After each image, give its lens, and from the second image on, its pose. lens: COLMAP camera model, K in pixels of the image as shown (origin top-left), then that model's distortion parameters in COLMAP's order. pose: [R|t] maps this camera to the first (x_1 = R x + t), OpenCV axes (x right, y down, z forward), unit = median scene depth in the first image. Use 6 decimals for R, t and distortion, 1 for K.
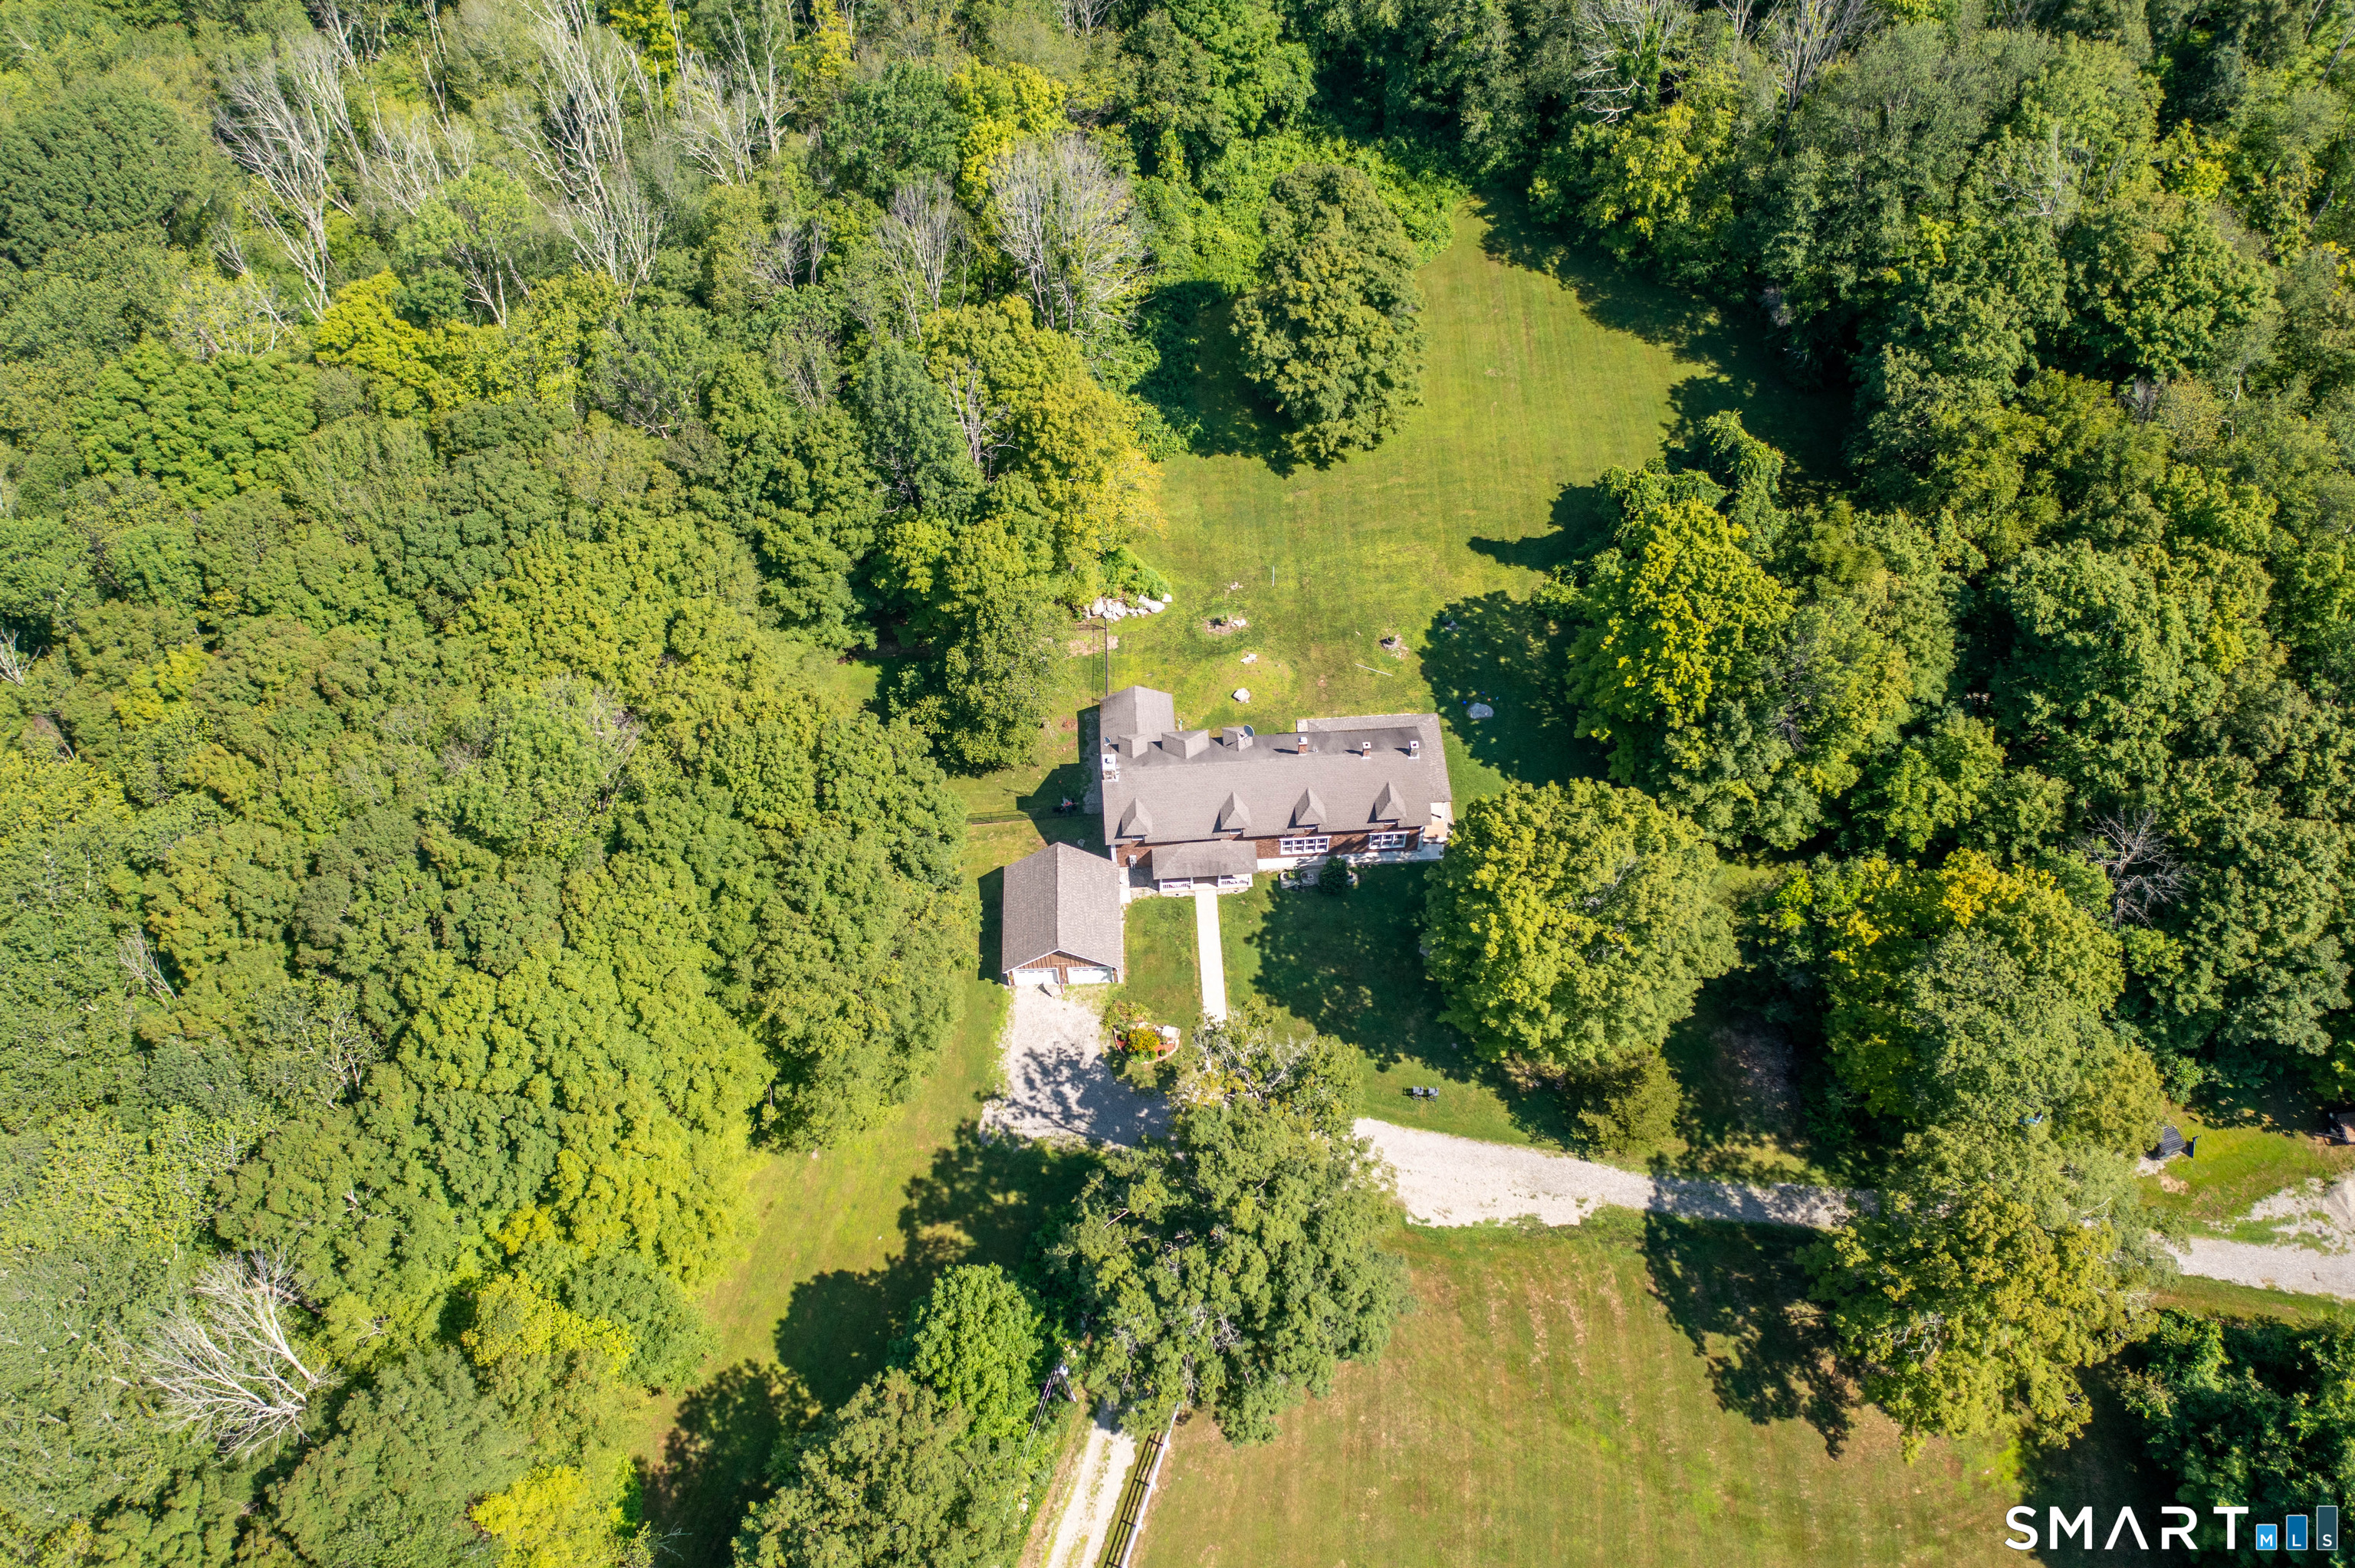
lens RADIAL K [[1839.1, 0, 1177.5], [0, 1839.1, 784.0], [0, 0, 1]] dist [-0.027099, 0.008349]
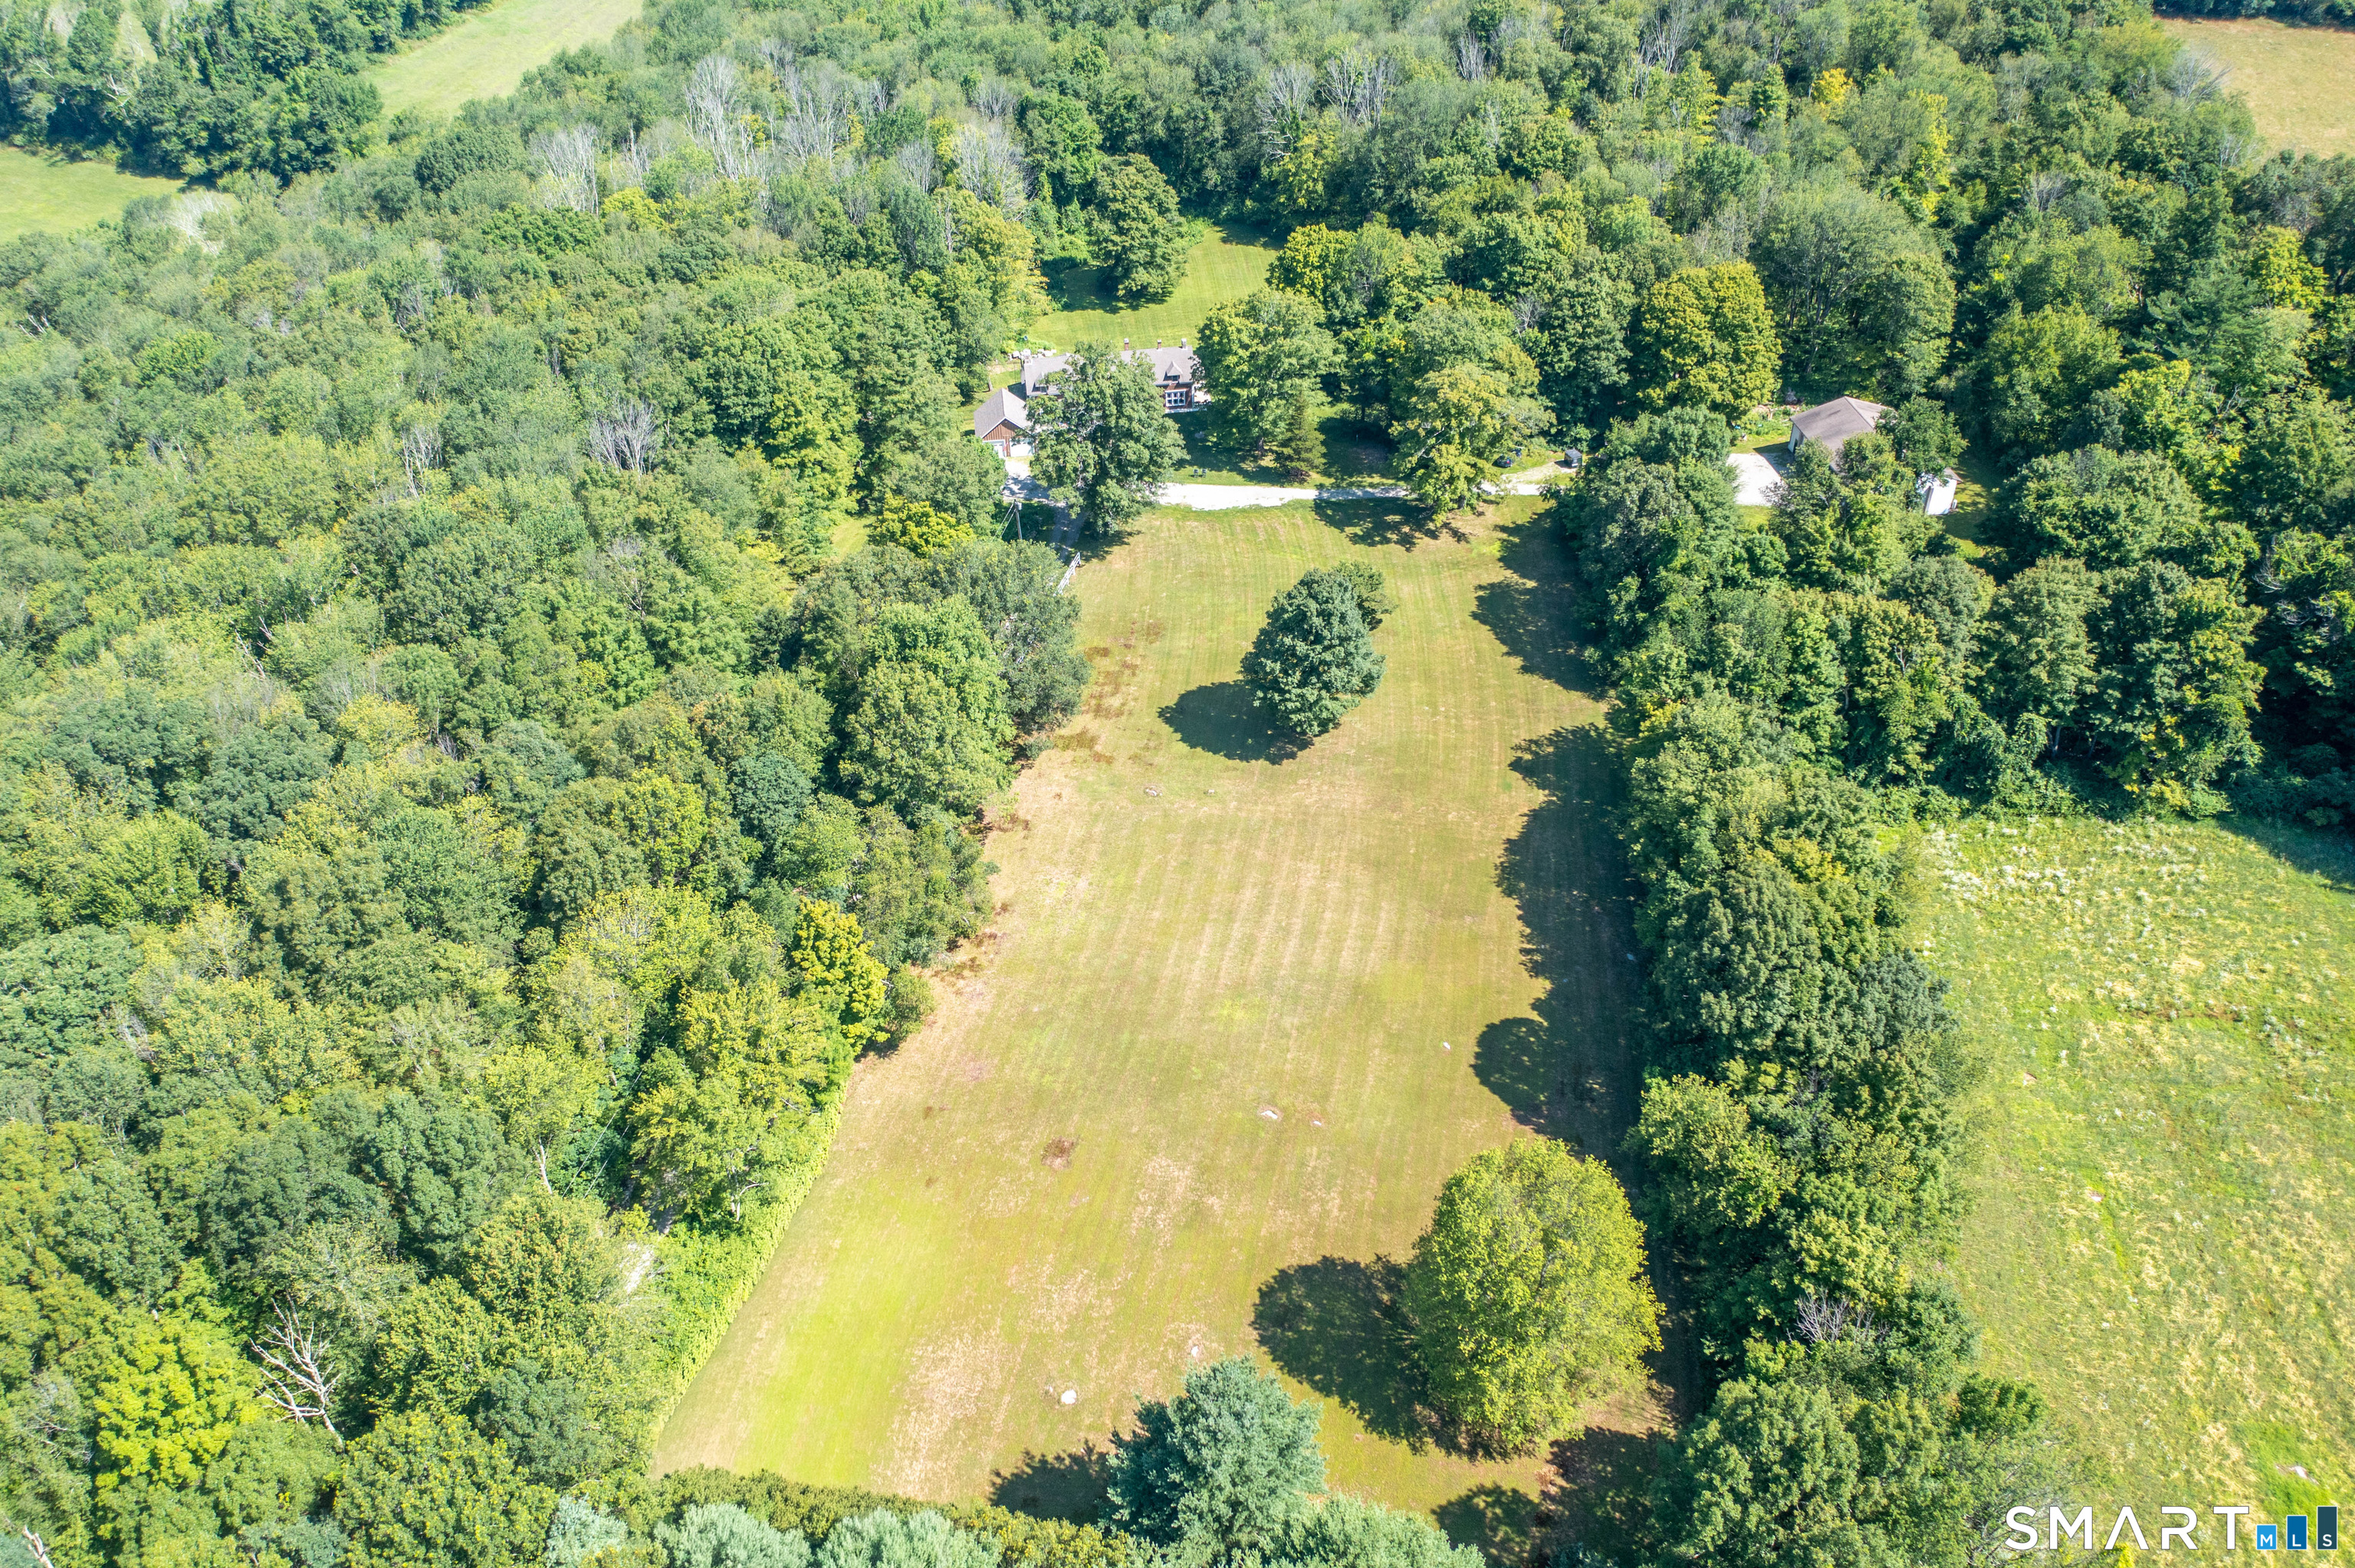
lens RADIAL K [[1839.1, 0, 1177.5], [0, 1839.1, 784.0], [0, 0, 1]] dist [-0.027099, 0.008349]
pose [[0.996139, -0.045586, 0.075027, -0.048455], [0.068410, 0.938679, -0.337937, 1.149366], [-0.055021, 0.341765, 0.938173, -0.706882]]
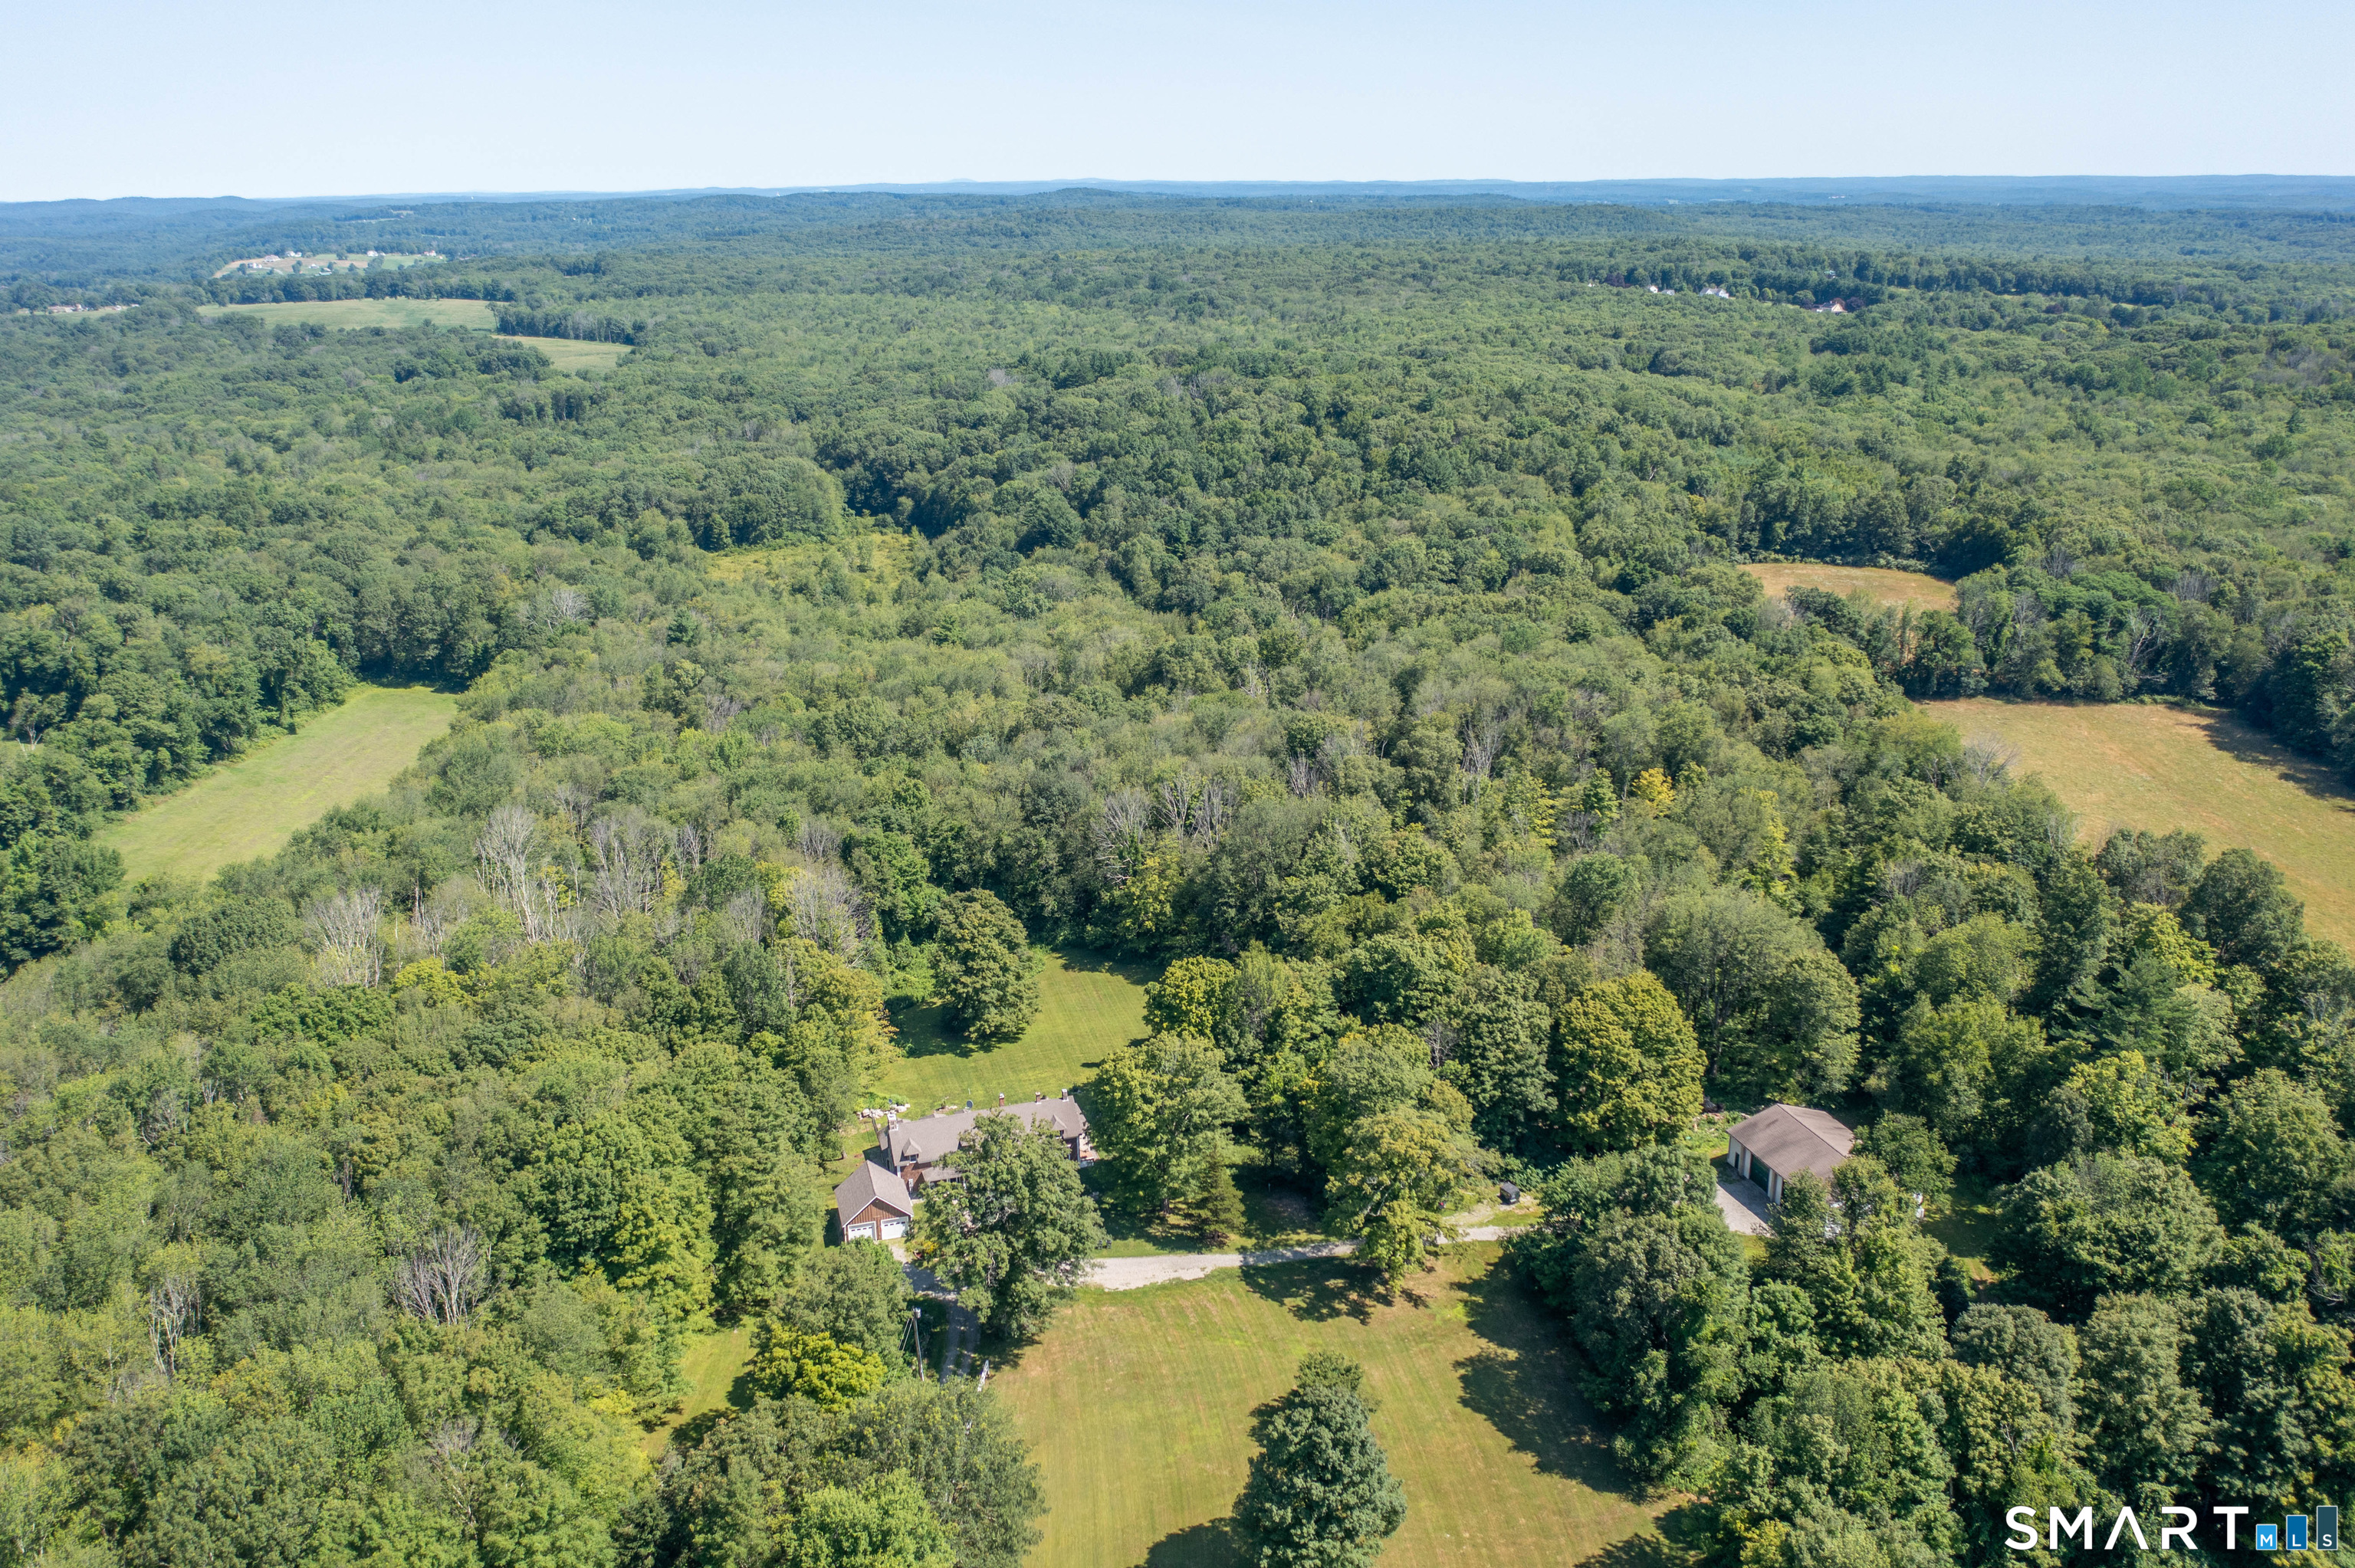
lens RADIAL K [[1839.1, 0, 1177.5], [0, 1839.1, 784.0], [0, 0, 1]] dist [-0.027099, 0.008349]
pose [[0.968687, -0.061130, 0.240644, -0.184904], [0.202481, 0.755423, -0.623168, 0.938286], [-0.143694, 0.652380, 0.744145, -0.557034]]
